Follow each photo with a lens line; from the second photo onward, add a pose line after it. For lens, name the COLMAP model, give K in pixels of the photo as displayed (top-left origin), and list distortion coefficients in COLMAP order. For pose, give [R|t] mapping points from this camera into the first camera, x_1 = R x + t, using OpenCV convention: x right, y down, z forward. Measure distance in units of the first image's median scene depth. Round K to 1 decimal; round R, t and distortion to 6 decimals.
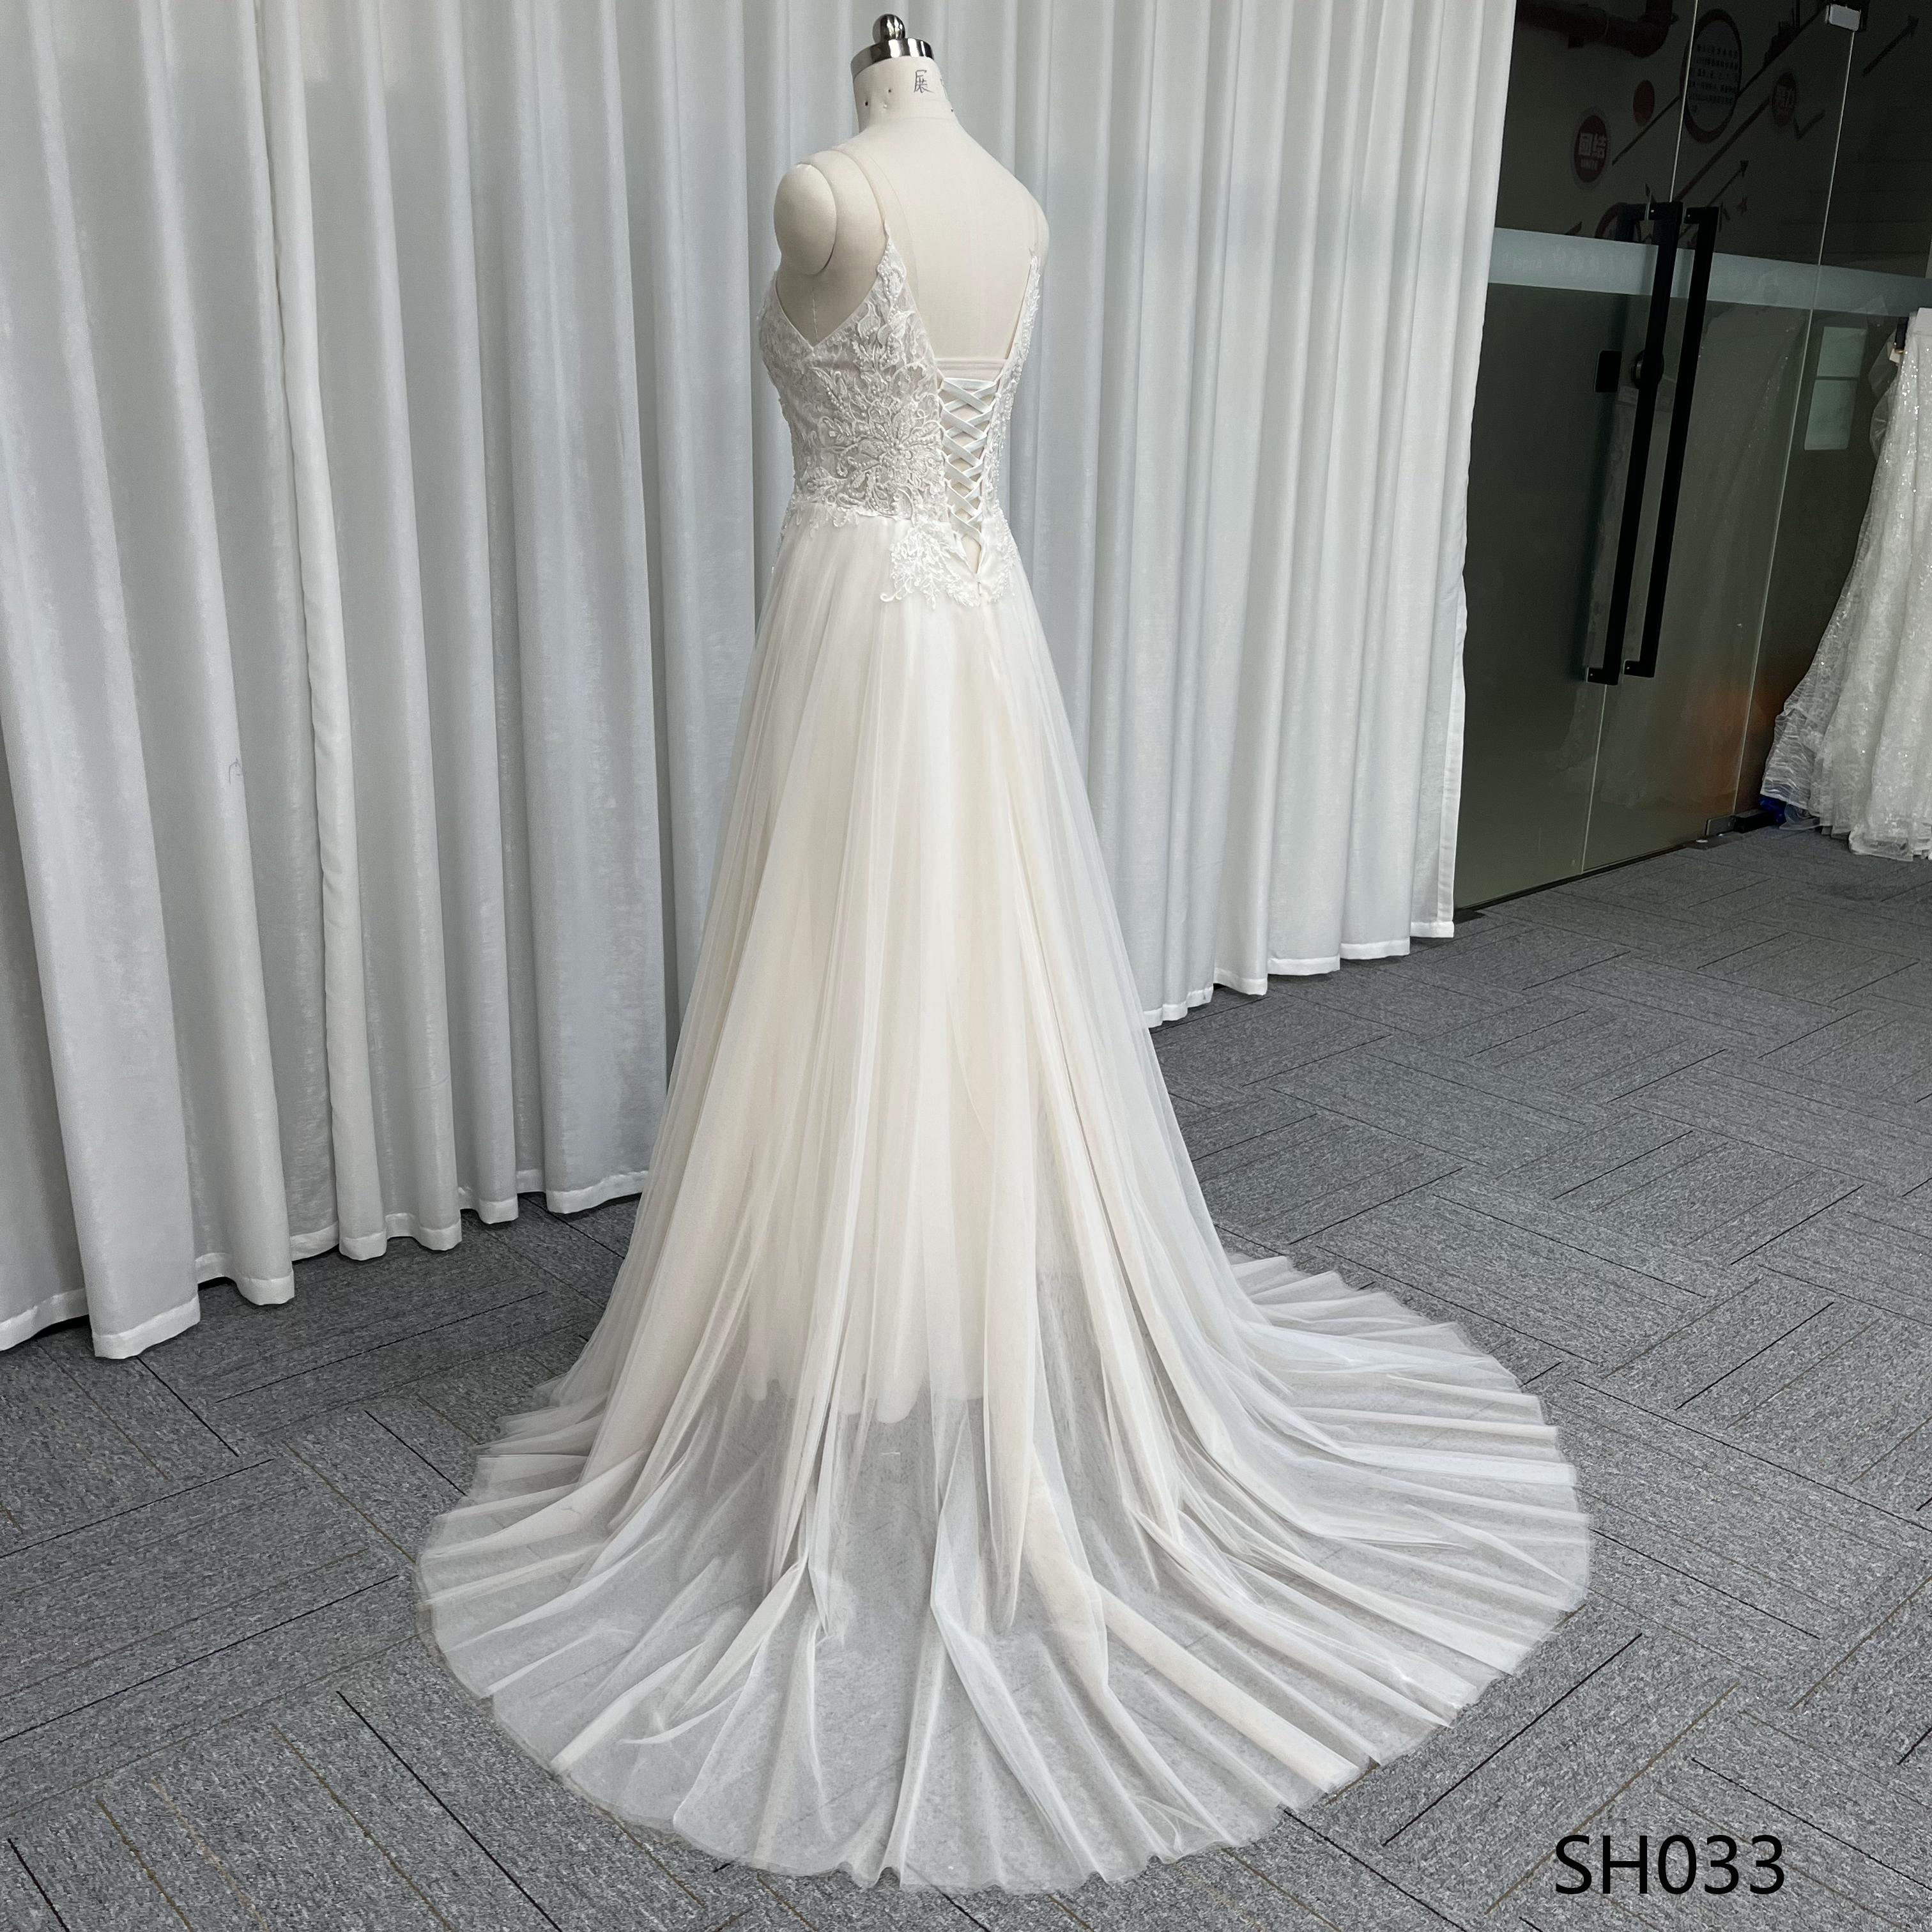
lens RADIAL K [[1928.7, 0, 956.6], [0, 1928.7, 961.6], [0, 0, 1]] dist [0.021570, 0.000000]
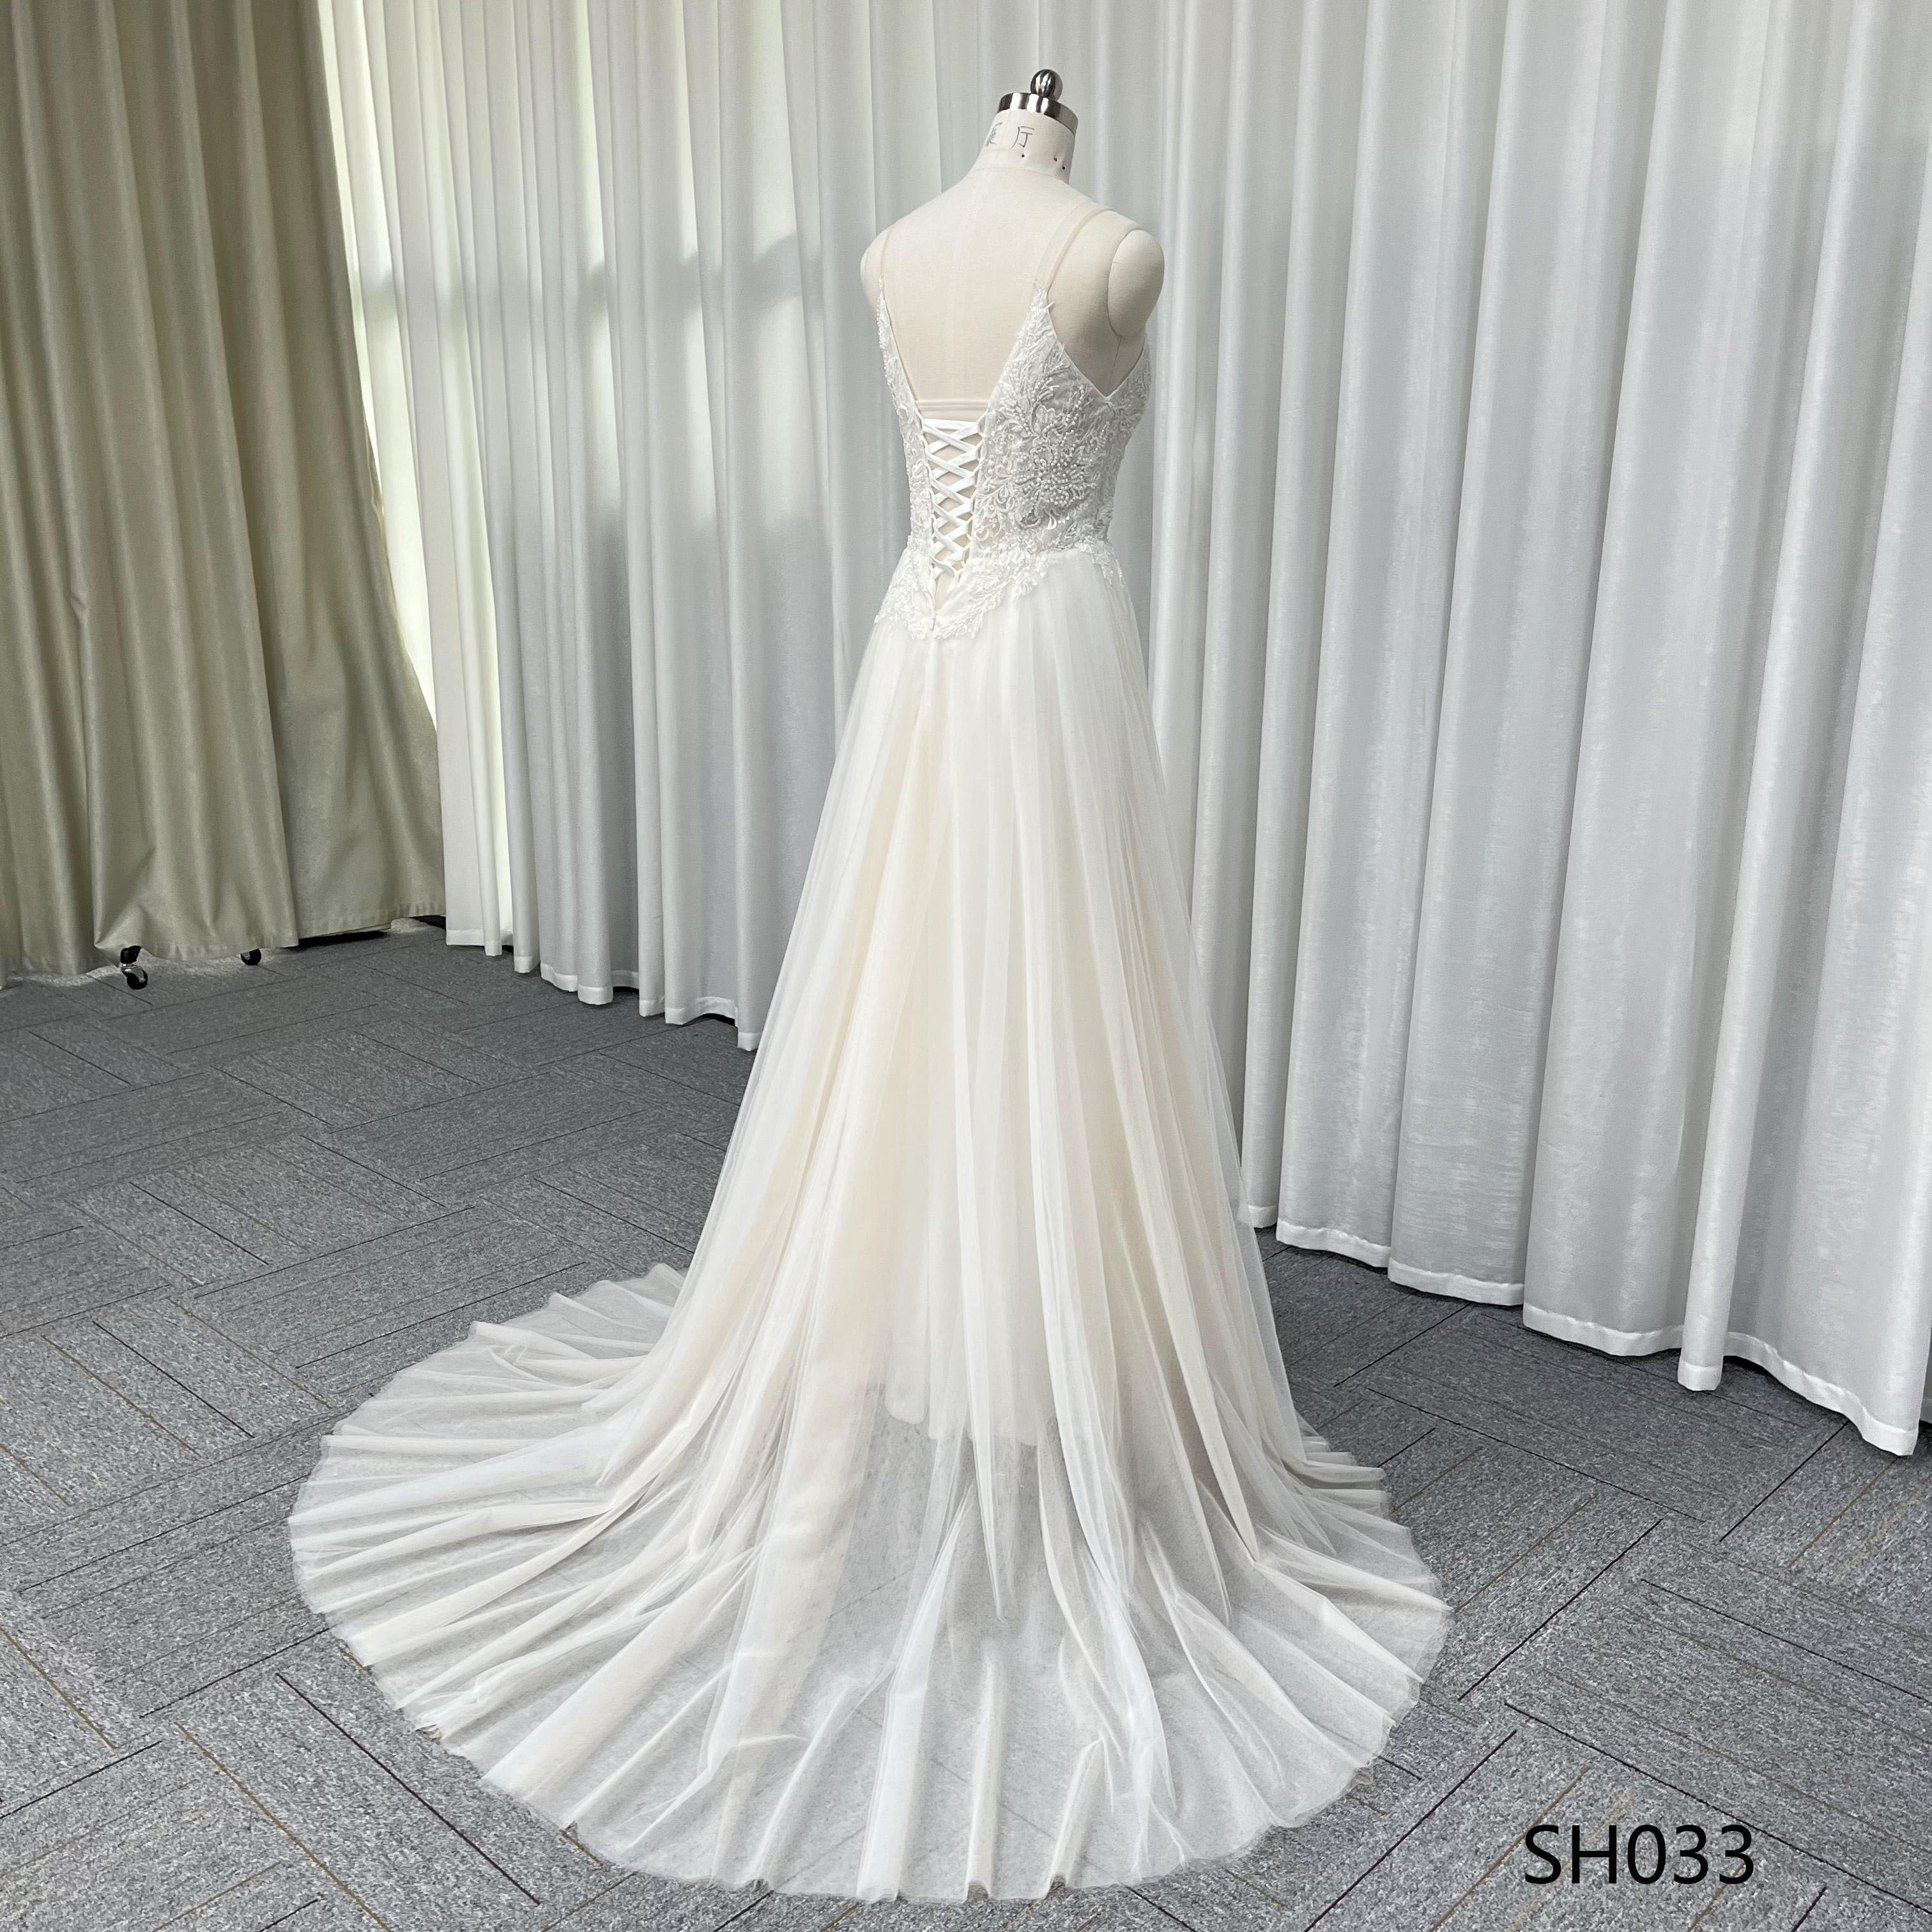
lens RADIAL K [[1928.7, 0, 963.6], [0, 1928.7, 982.8], [0, 0, 1]] dist [0.021570, 0.000000]
pose [[0.058631, 0.257889, -0.964394, 1.069840], [-0.301999, 0.925372, 0.229093, -0.262285], [0.951503, 0.277814, 0.132138, 0.954358]]
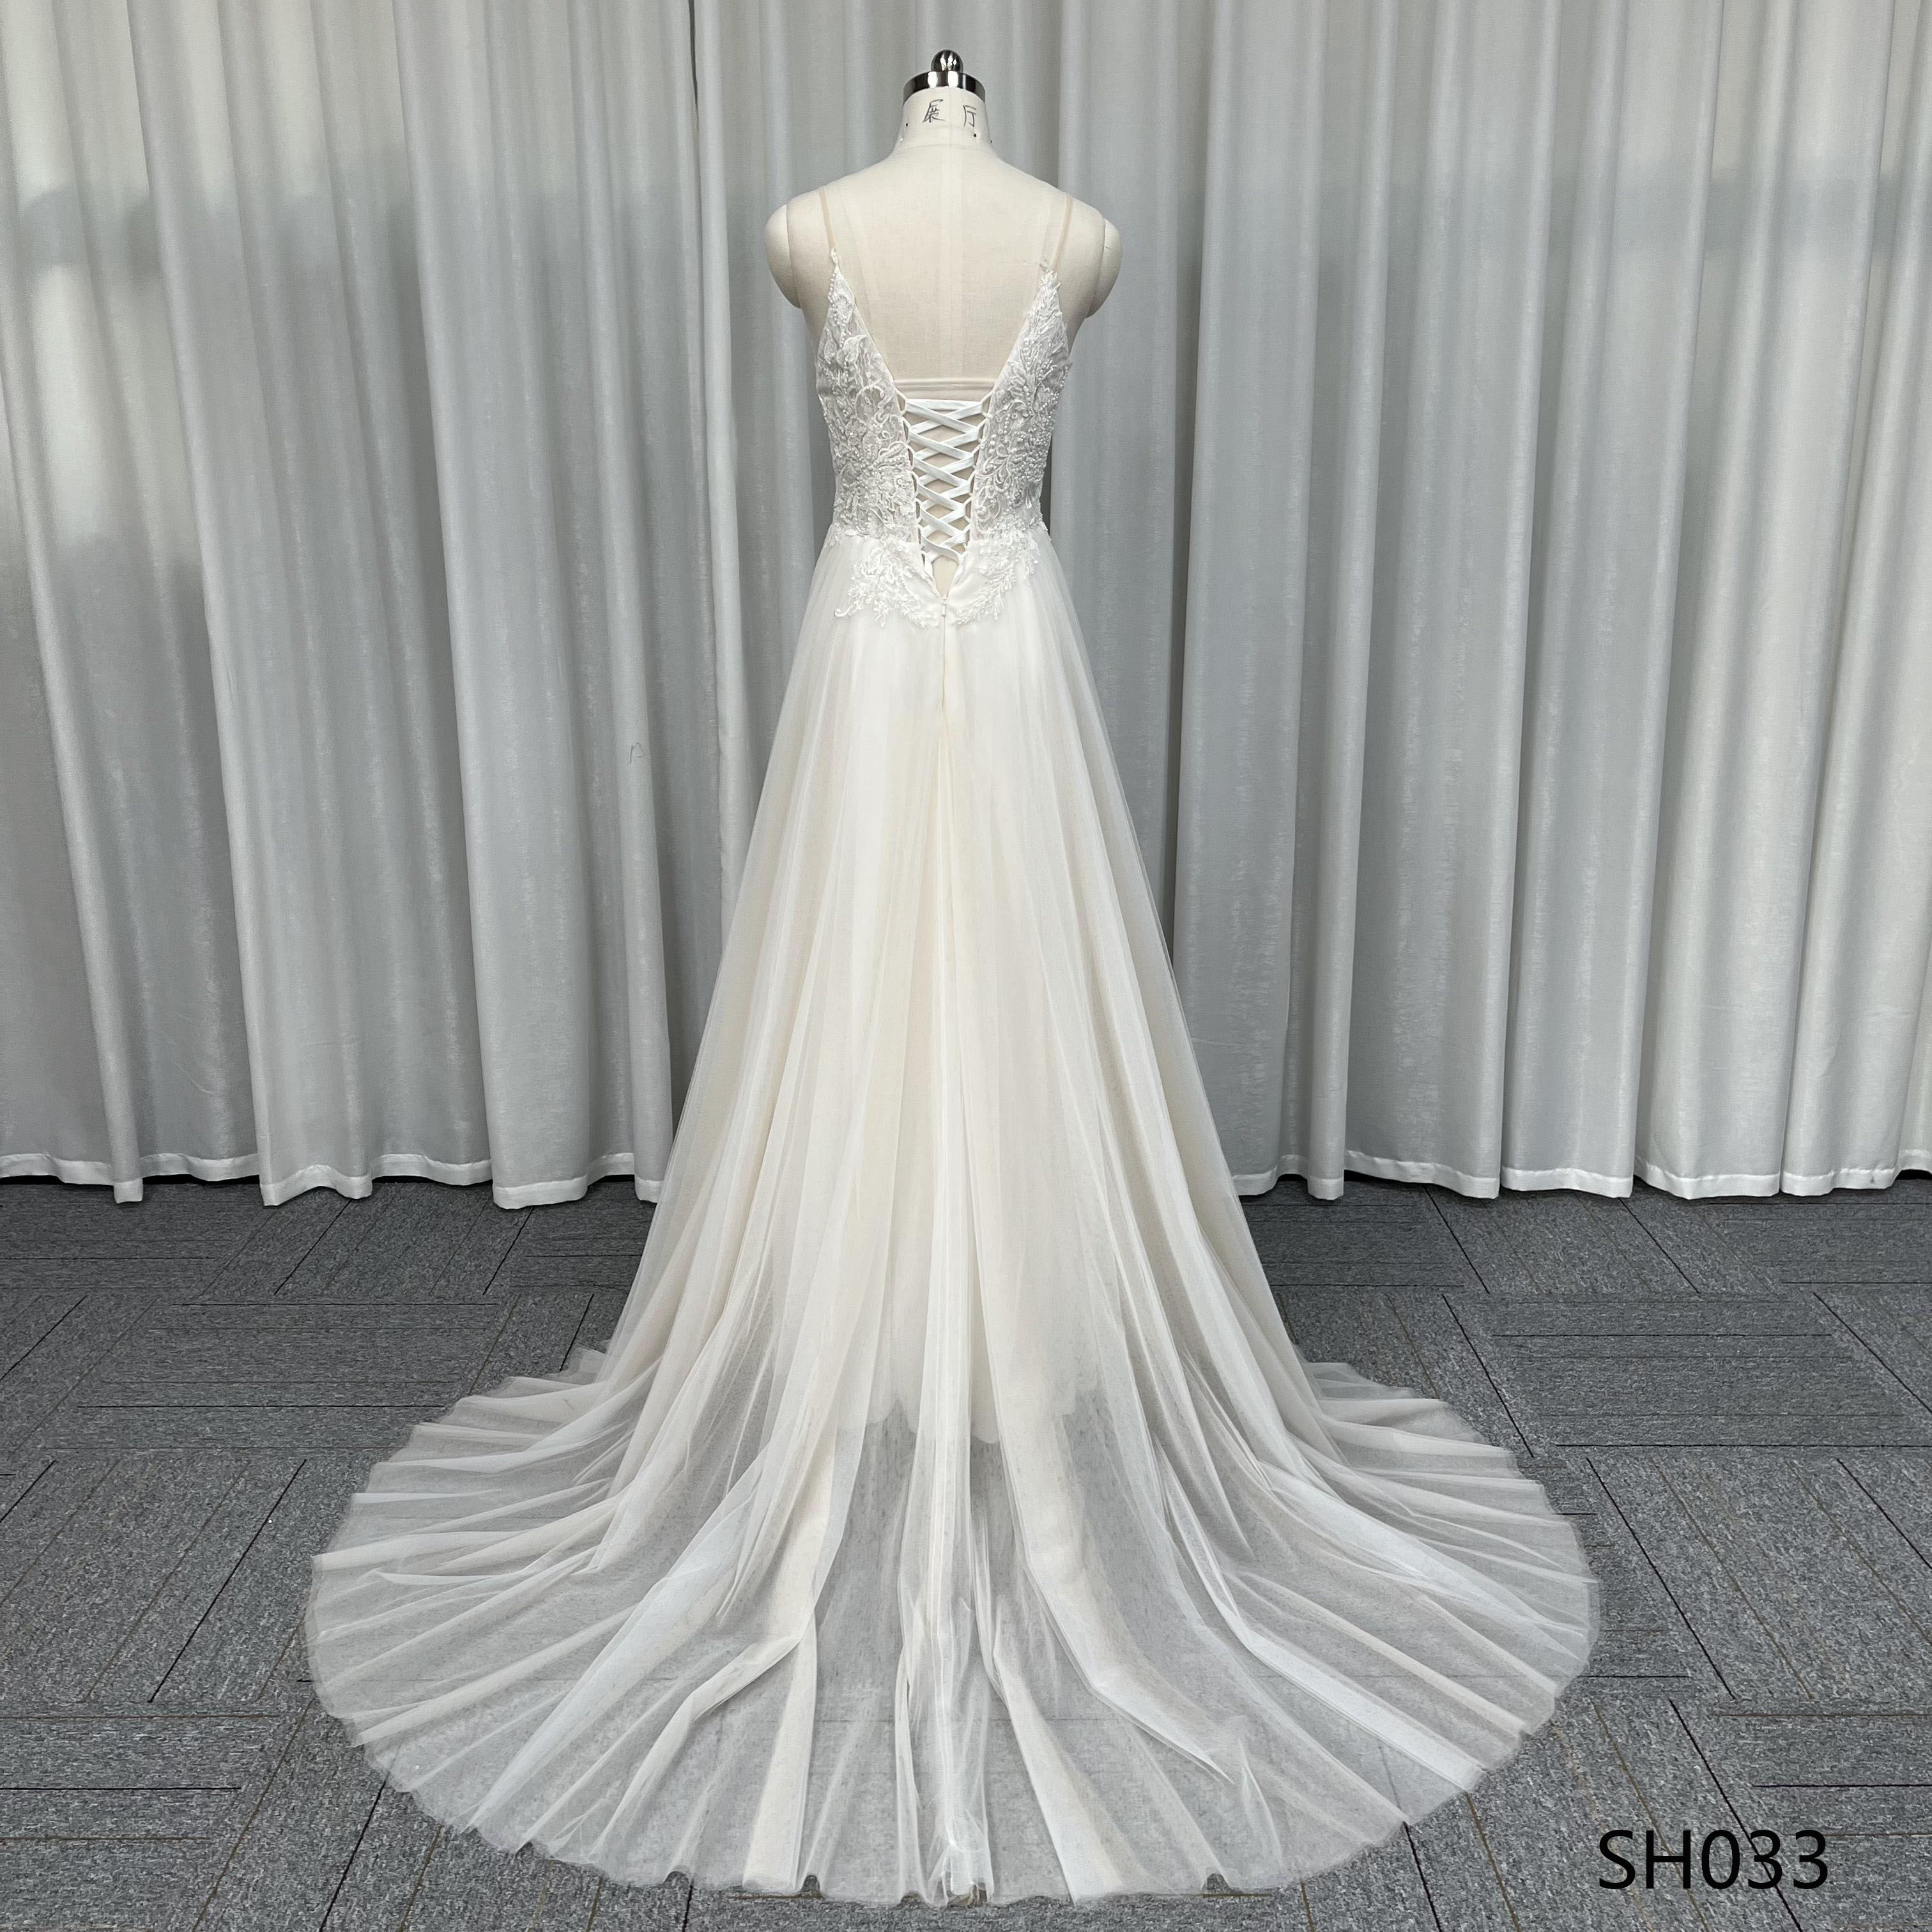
lens RADIAL K [[1928.7, 0, 969.9], [0, 1928.7, 975.6], [0, 0, 1]] dist [0.021570, 0.000000]
pose [[0.729509, 0.157619, -0.665562, 0.727926], [-0.182002, 0.982736, 0.033244, -0.044850], [0.659312, 0.096882, 0.745602, 0.293328]]
